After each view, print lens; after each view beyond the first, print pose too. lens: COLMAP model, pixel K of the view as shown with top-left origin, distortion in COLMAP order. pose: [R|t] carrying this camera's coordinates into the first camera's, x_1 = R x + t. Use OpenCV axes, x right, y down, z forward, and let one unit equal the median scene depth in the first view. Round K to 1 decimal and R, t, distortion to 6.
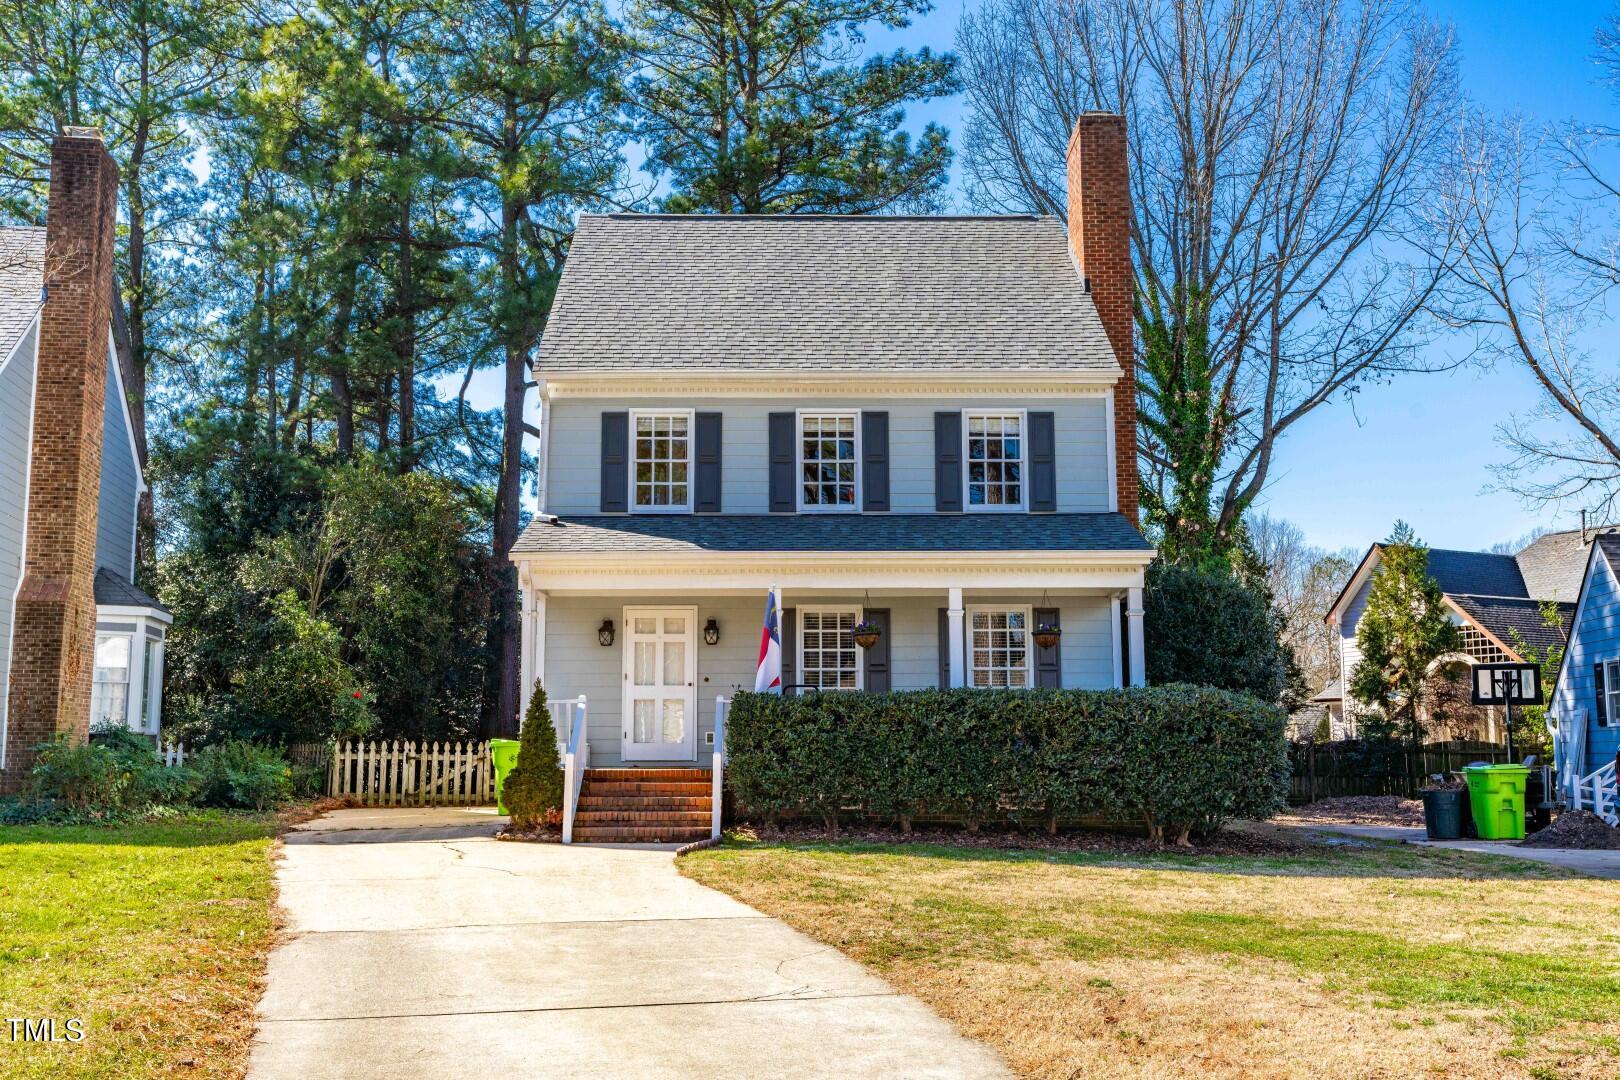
lens RADIAL K [[1622.5, 0, 807.9], [0, 1622.5, 542.1], [0, 0, 1]] dist [0.025511, 0.000000]
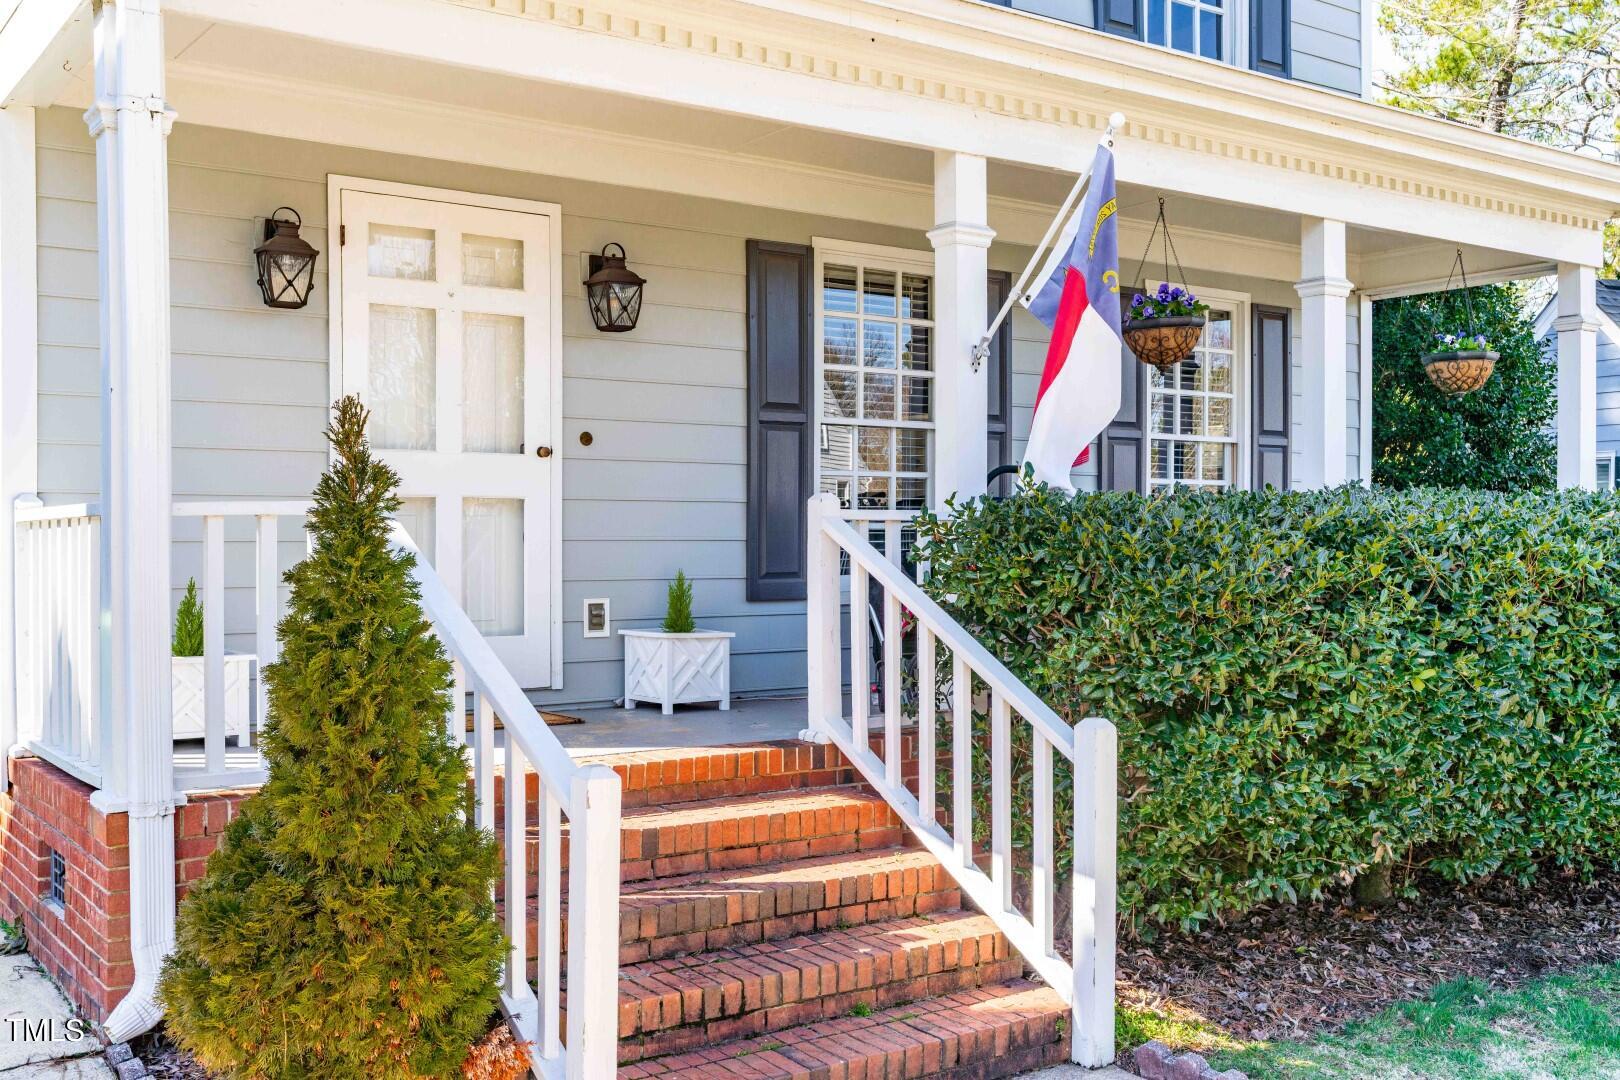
lens RADIAL K [[1622.5, 0, 803.5], [0, 1622.5, 536.4], [0, 0, 1]] dist [0.025511, 0.000000]
pose [[0.825497, 0.003064, 0.564399, -0.204447], [-0.077626, 0.991099, 0.108157, 0.064211], [-0.559043, -0.133095, 0.818386, 0.692813]]
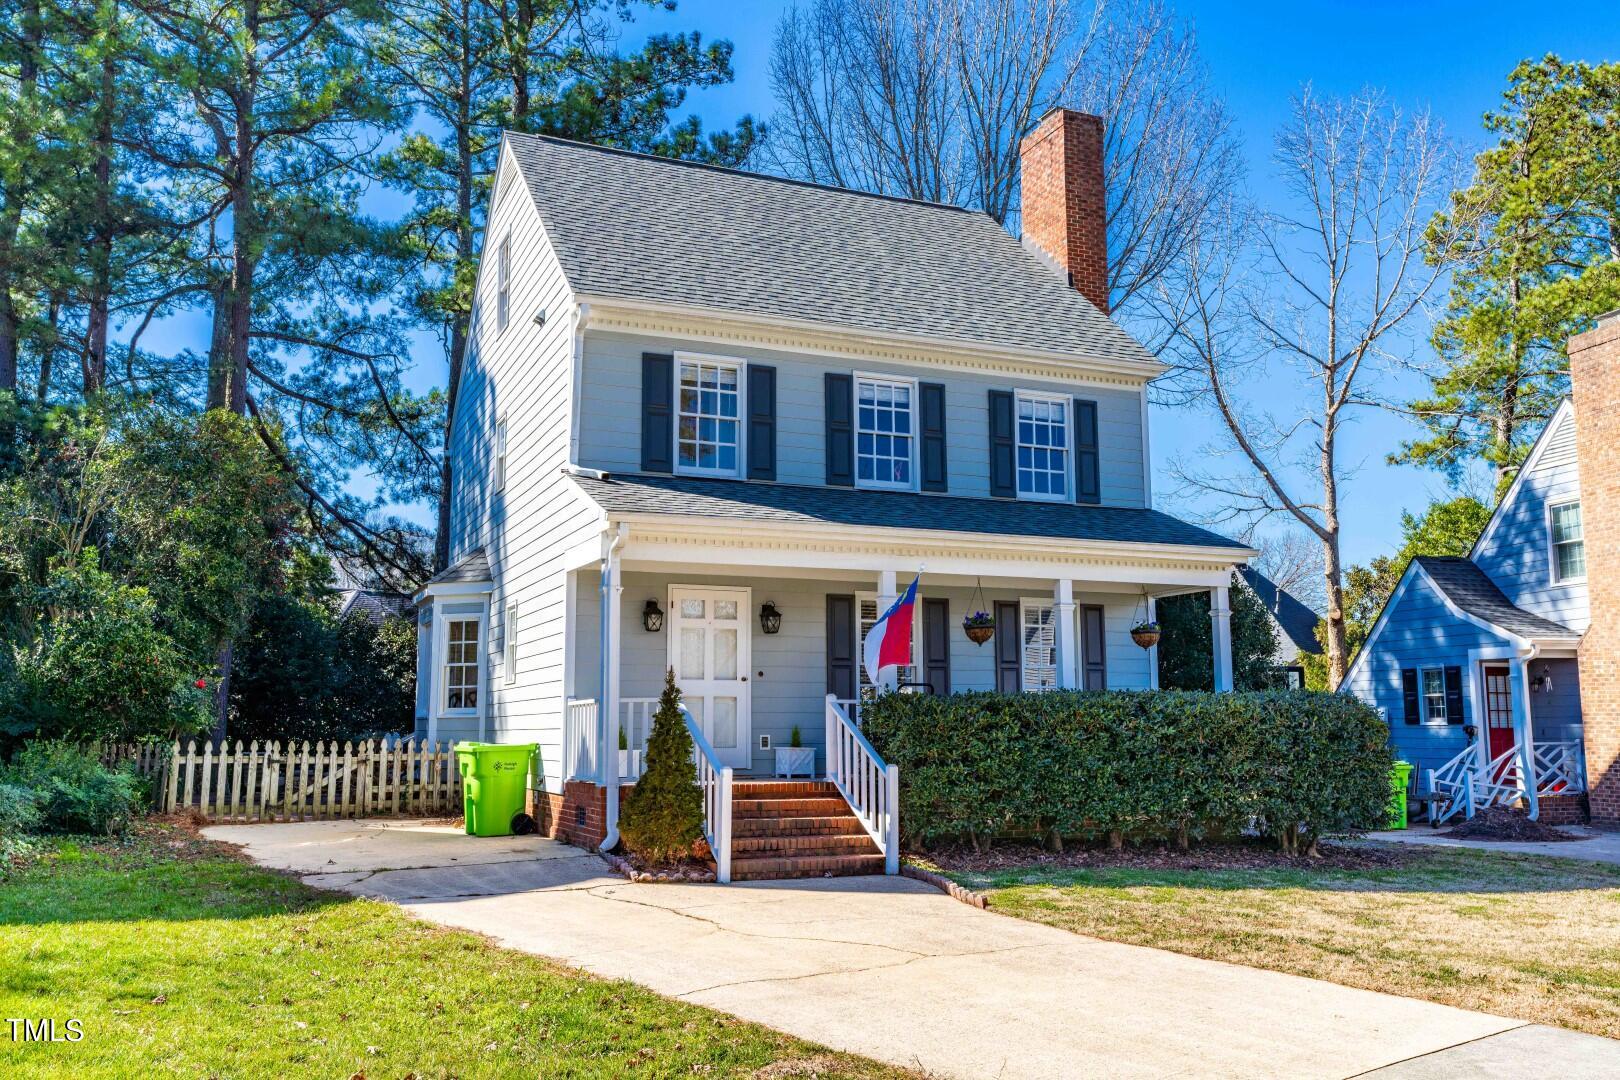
lens RADIAL K [[1386.9, 0, 817.8], [0, 1386.9, 536.7], [0, 0, 1]] dist [0.011576, -0.000091]
pose [[0.920333, 0.054079, 0.387379, -0.315778], [-0.051784, 0.998524, -0.016370, 0.022171], [-0.387692, -0.004994, 0.921775, 0.304540]]
